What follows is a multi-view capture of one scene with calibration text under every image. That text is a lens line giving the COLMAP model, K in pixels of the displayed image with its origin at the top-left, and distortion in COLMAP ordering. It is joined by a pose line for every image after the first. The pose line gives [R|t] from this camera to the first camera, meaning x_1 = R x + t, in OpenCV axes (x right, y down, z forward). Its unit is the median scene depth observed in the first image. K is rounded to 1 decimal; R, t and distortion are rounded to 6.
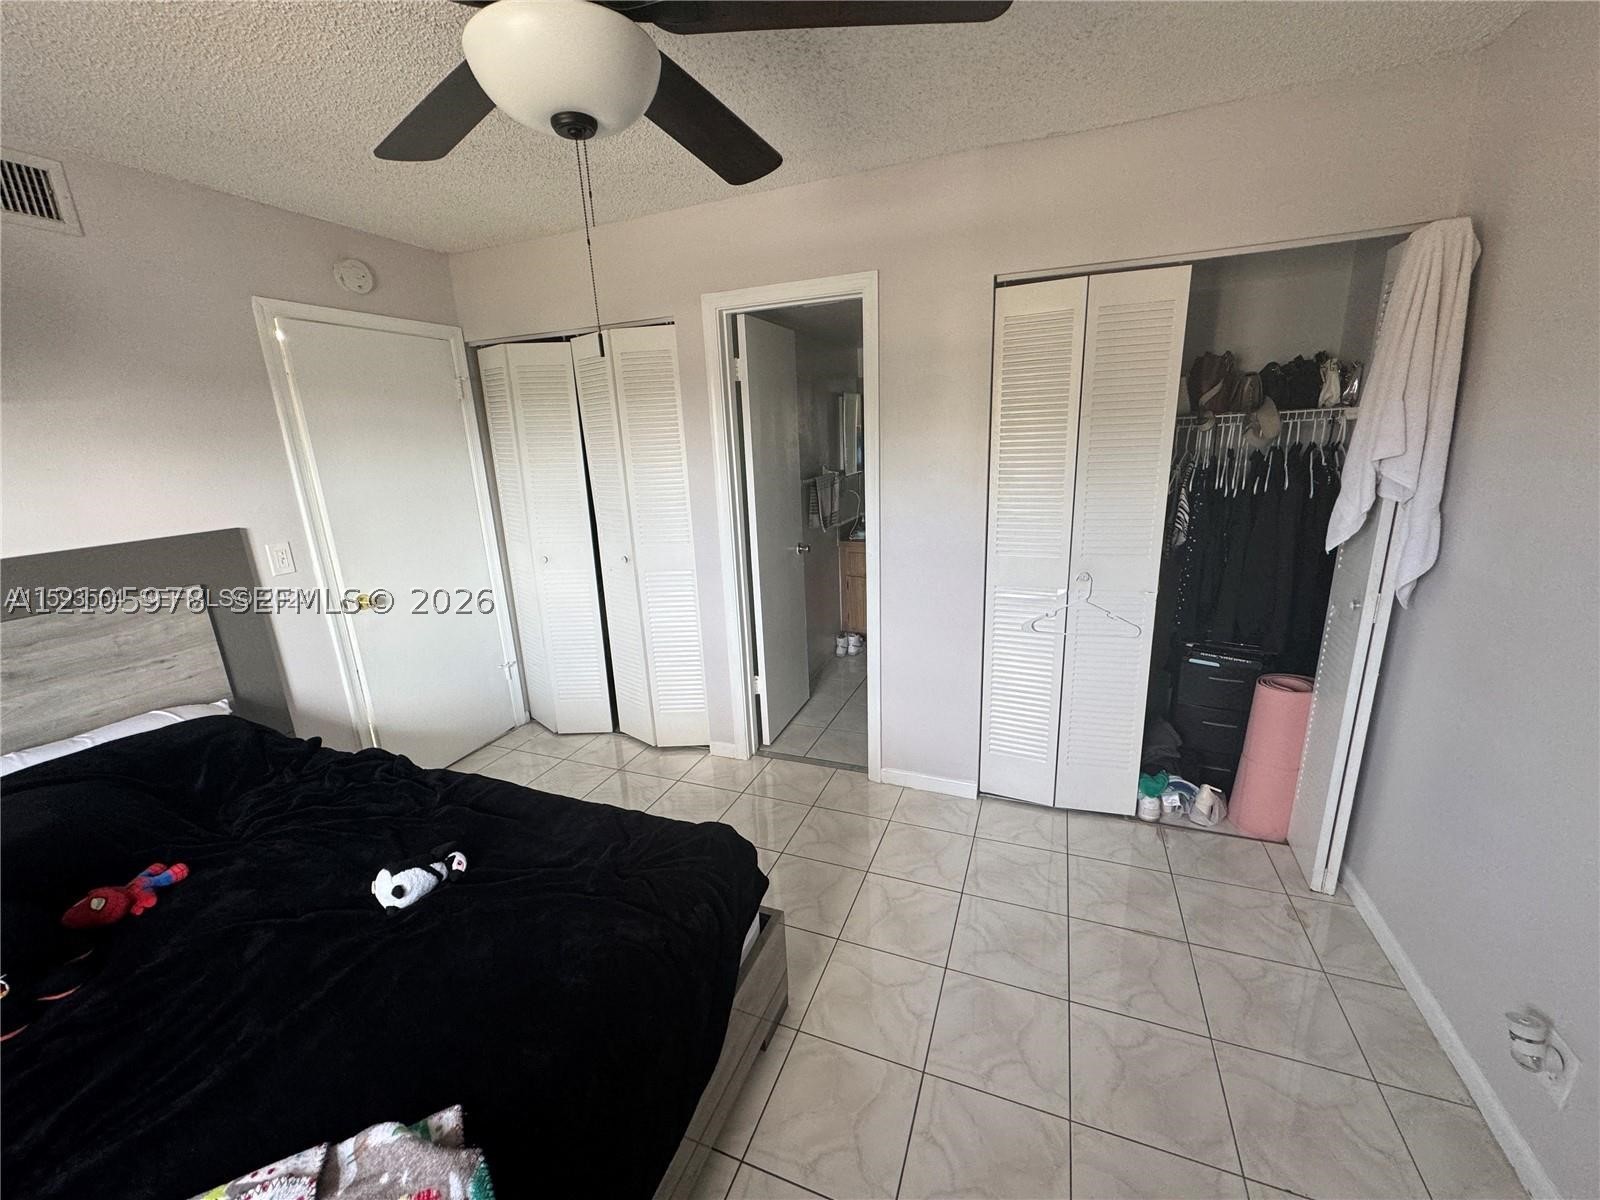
lens RADIAL K [[637.6, 0, 795.2], [0, 637.6, 600.0], [0, 0, 1]] dist [0.000395, -0.000040]
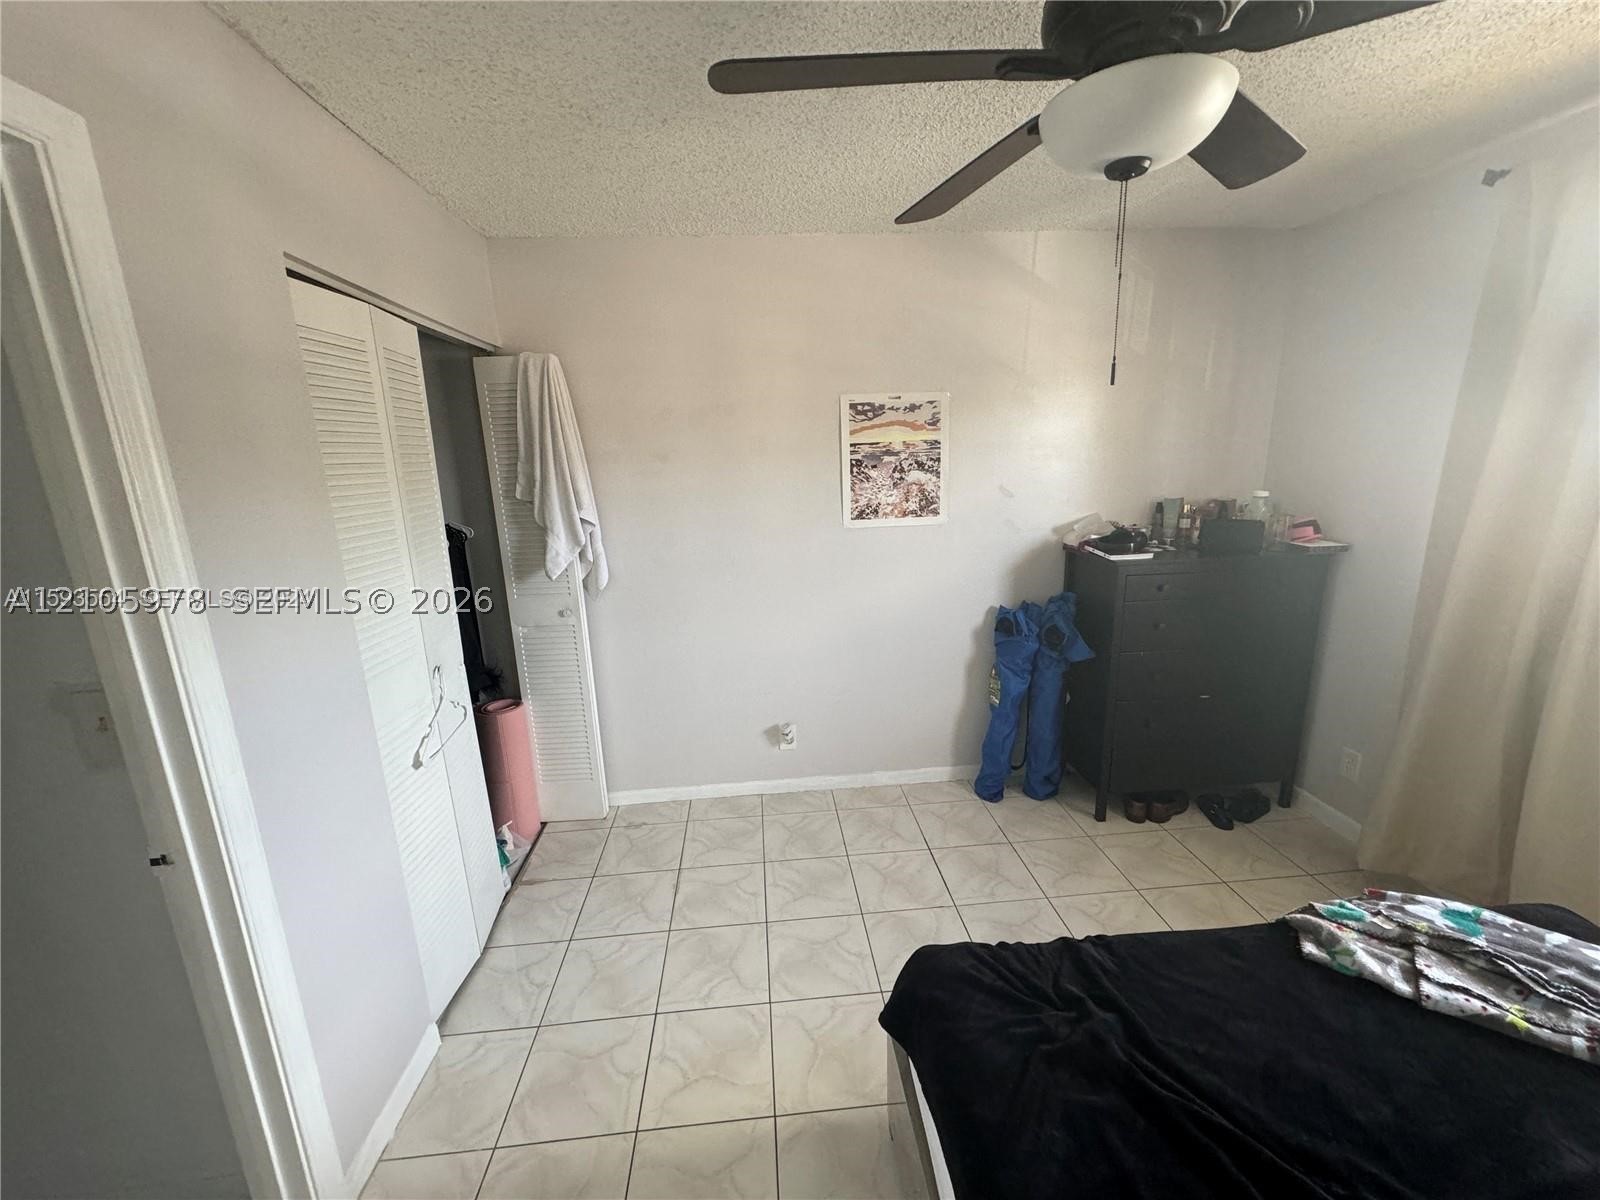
lens RADIAL K [[637.6, 0, 797.7], [0, 637.6, 597.8], [0, 0, 1]] dist [0.000395, -0.000040]
pose [[-0.443304, -0.144132, 0.884708, -0.541449], [0.281931, 0.914478, 0.290250, -0.268670], [-0.850880, 0.378096, -0.364756, 1.016994]]
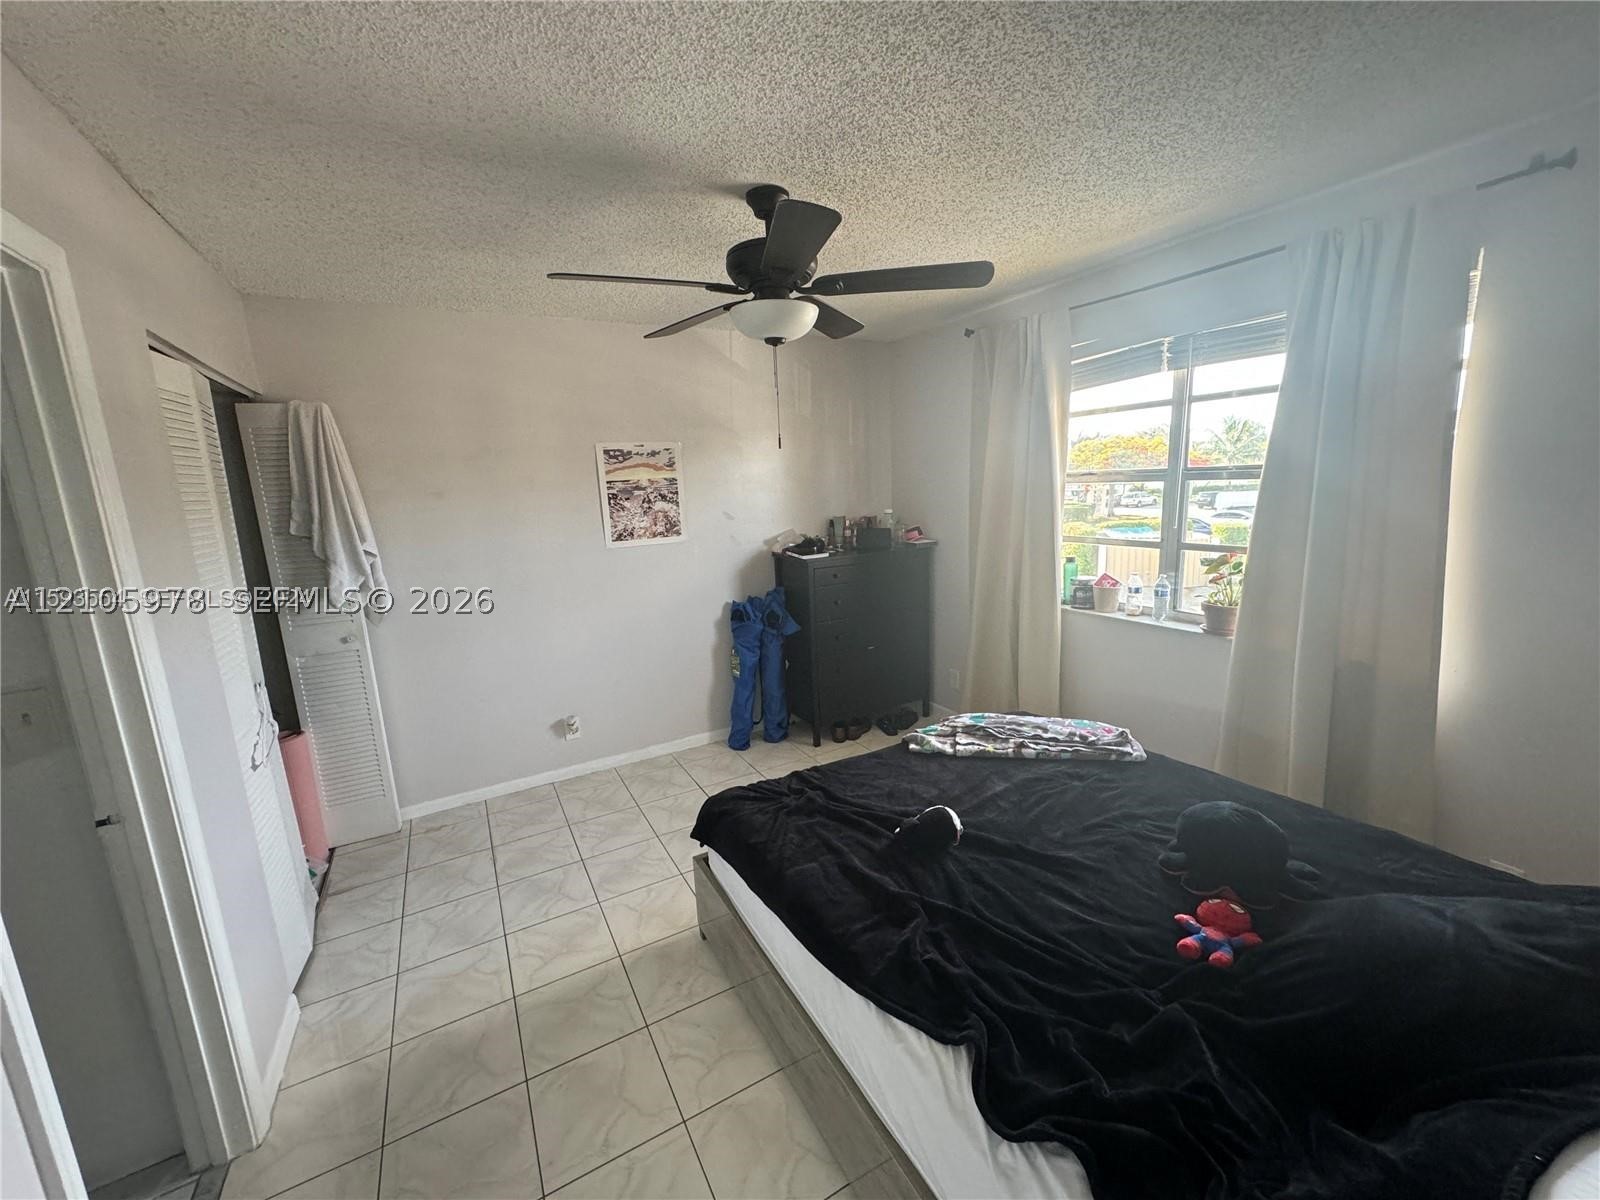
lens RADIAL K [[637.6, 0, 799.6], [0, 637.6, 597.6], [0, 0, 1]] dist [0.000395, -0.000040]
pose [[-0.775606, -0.040366, 0.629925, -0.830944], [0.236295, 0.906822, 0.349053, -0.333986], [-0.585320, 0.419576, -0.693798, 1.314485]]
